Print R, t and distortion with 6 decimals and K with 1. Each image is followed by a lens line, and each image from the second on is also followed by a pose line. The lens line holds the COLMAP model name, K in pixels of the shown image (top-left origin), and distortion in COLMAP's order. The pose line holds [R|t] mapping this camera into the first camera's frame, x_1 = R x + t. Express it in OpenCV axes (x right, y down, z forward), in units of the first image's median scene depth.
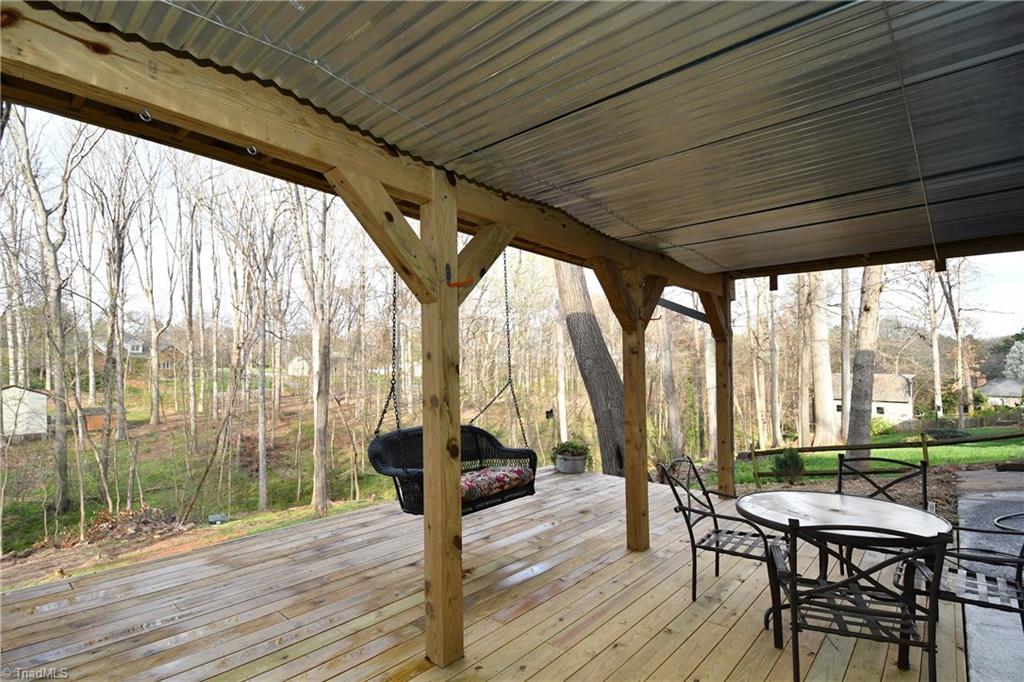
lens RADIAL K [[501.5, 0, 508.3], [0, 501.5, 354.6], [0, 0, 1]] dist [0.018237, -0.012247]
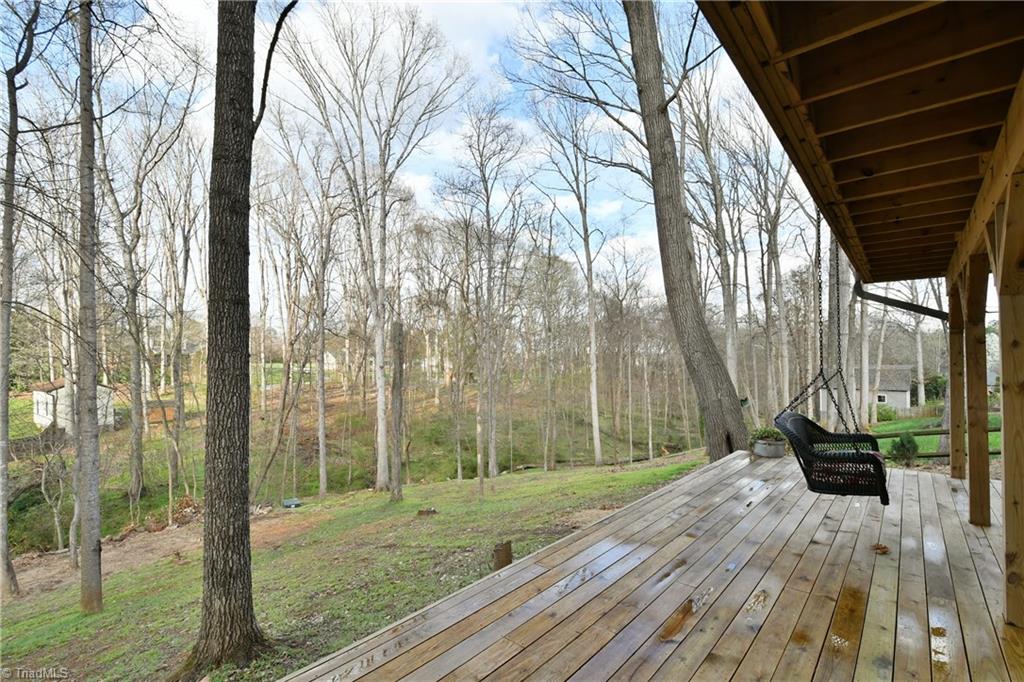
lens RADIAL K [[459.1, 0, 526.0], [0, 459.1, 361.6], [0, 0, 1]] dist [0.004485, -0.000222]
pose [[0.999538, -0.002268, 0.030304, -0.114387], [0.001585, 0.999745, 0.022524, 0.002911], [-0.030347, -0.022466, 0.999287, 0.010089]]
